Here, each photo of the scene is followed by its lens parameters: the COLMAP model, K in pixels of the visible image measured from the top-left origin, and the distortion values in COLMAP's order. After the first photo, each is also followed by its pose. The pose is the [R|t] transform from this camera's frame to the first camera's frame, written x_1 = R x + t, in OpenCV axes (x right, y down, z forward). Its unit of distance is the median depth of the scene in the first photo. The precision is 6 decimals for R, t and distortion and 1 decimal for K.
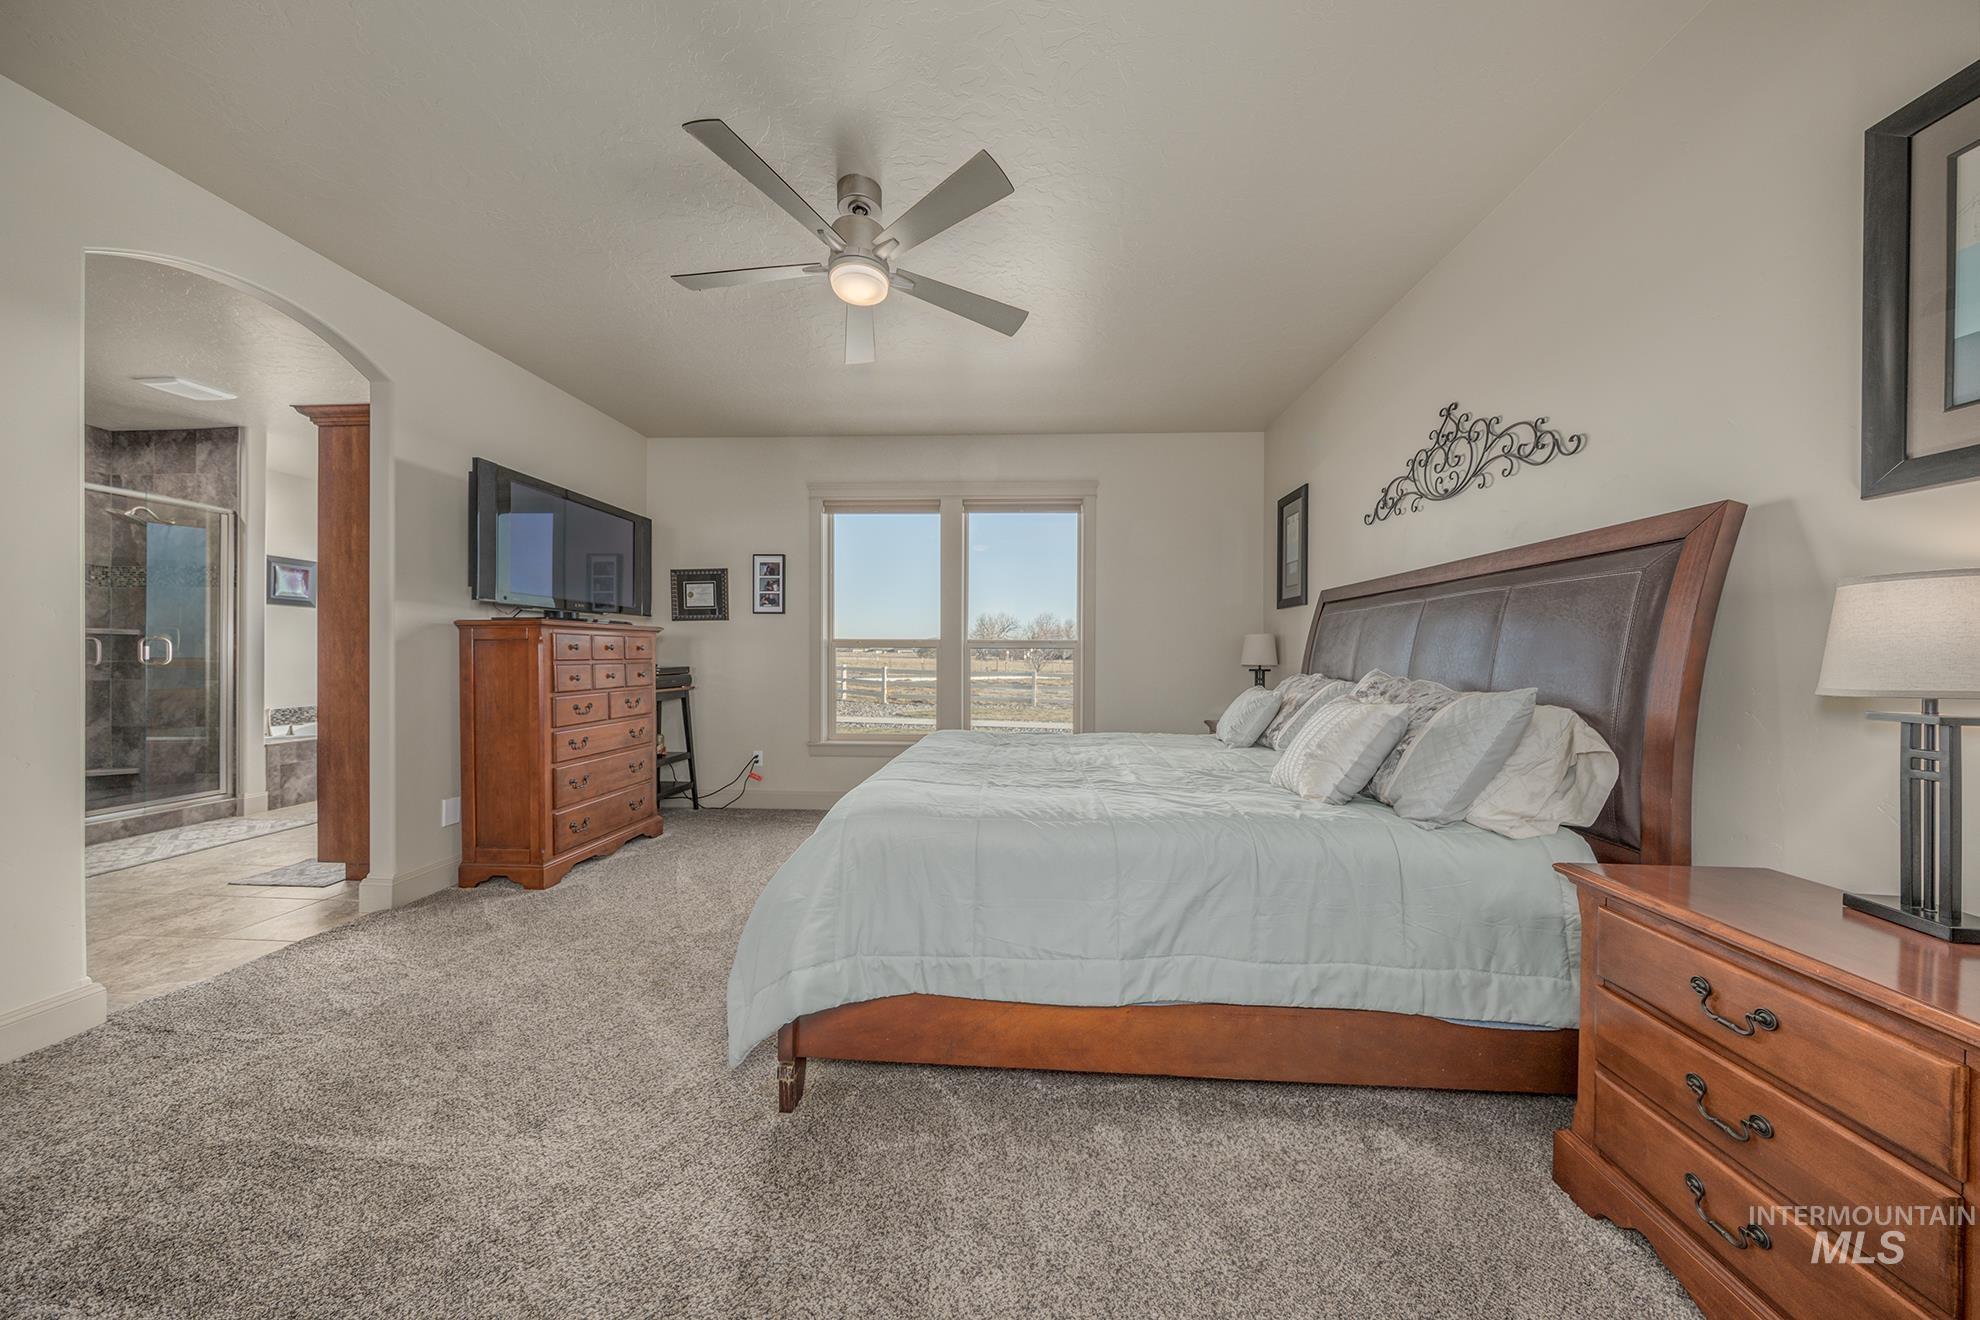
lens RADIAL K [[634.1, 0, 1002.3], [0, 634.1, 656.8], [0, 0, 1]] dist [0.001135, -0.001494]
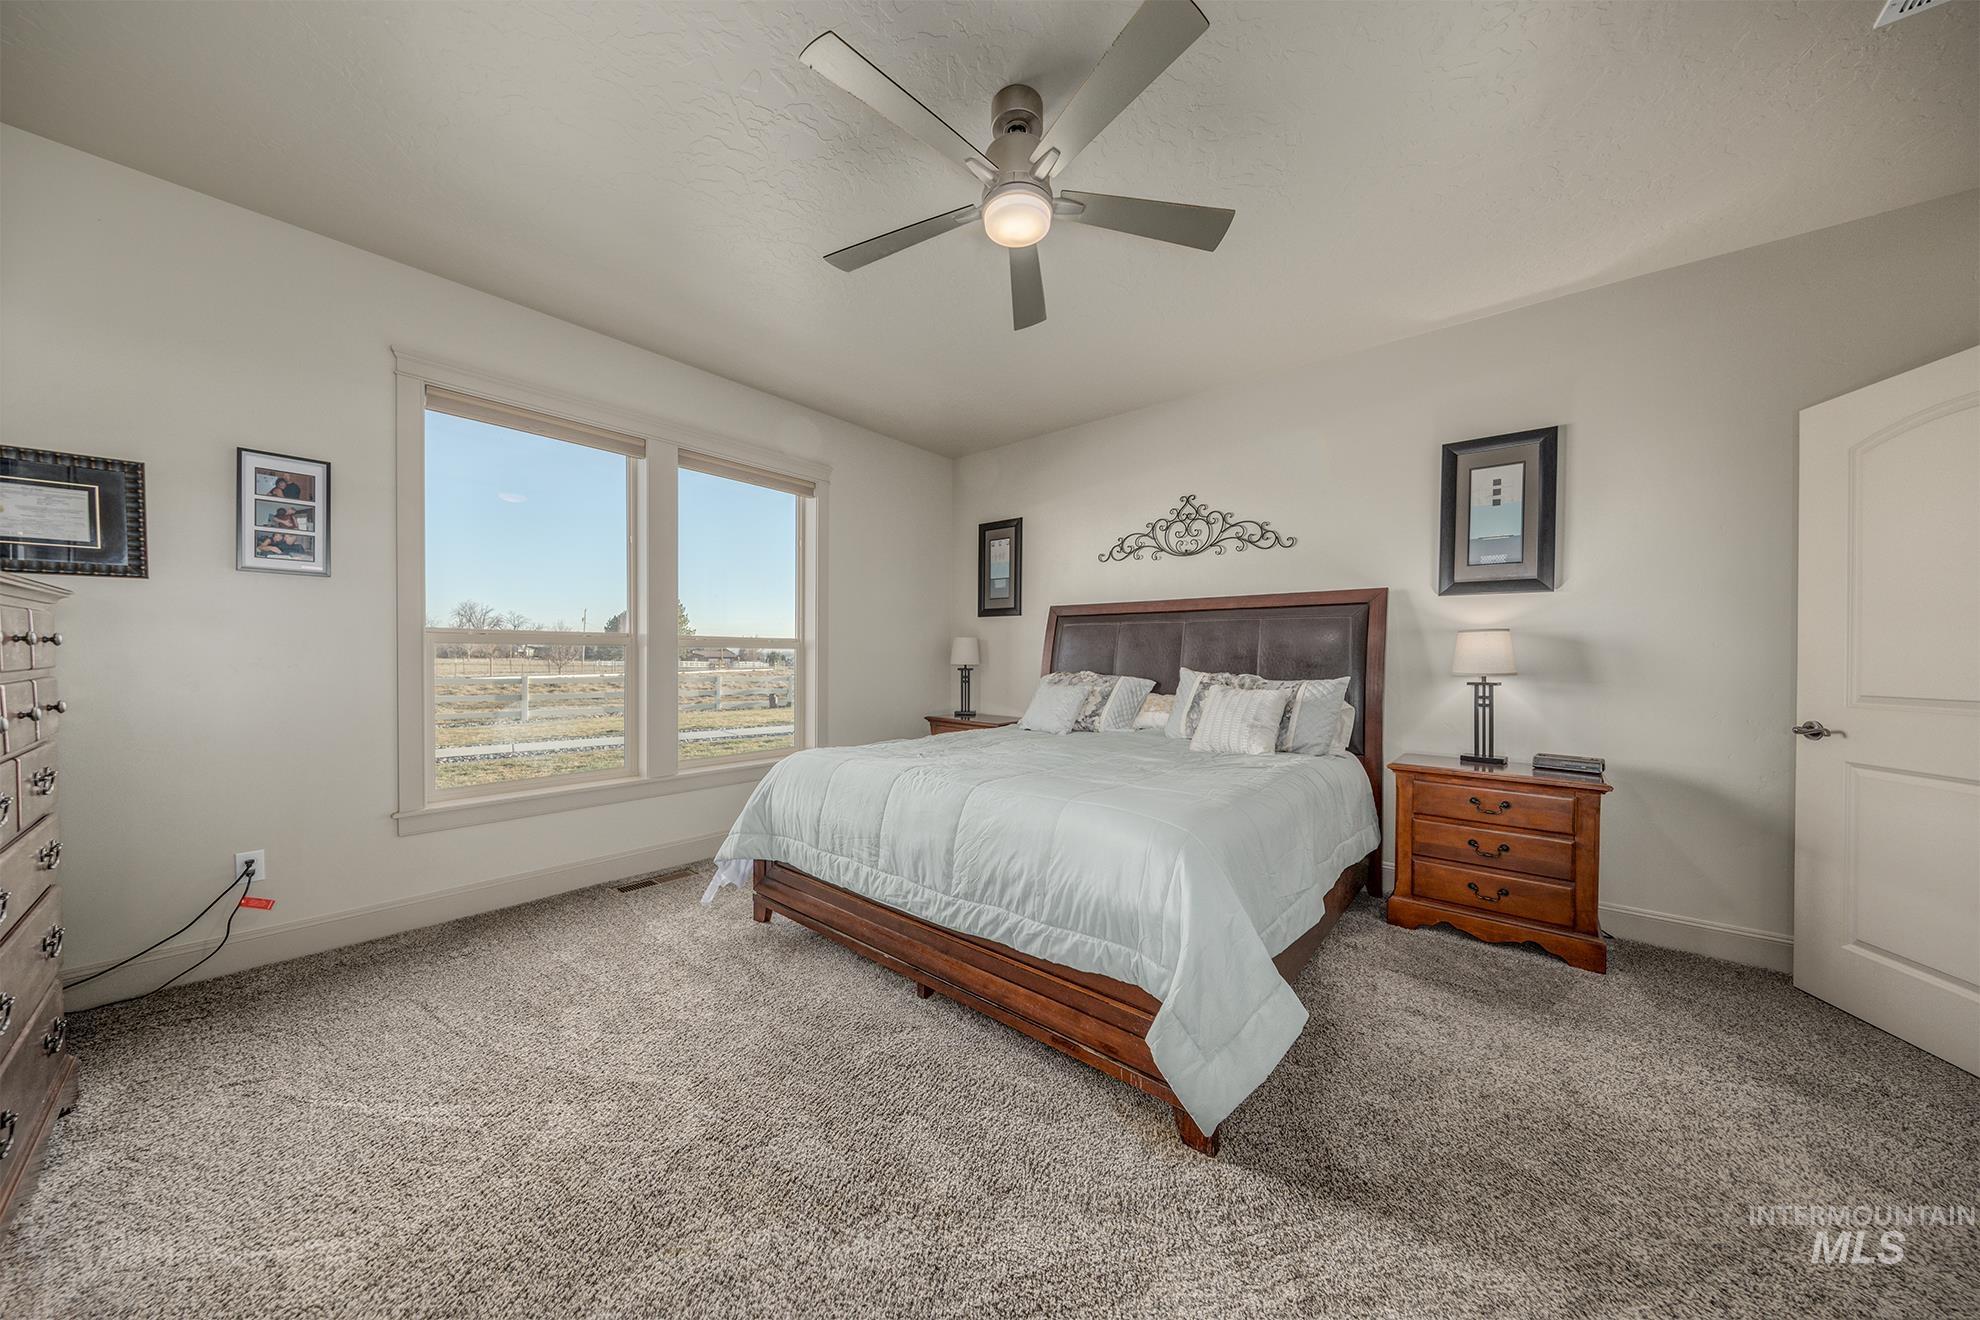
lens RADIAL K [[641.0, 0, 990.0], [0, 641.0, 660.0], [0, 0, 1]] dist [-0.000077, -0.005559]
pose [[0.590629, -0.003561, 0.806935, -0.754949], [-0.001993, 0.999981, 0.005872, -0.005332], [-0.806941, -0.005076, 0.590610, 0.423649]]
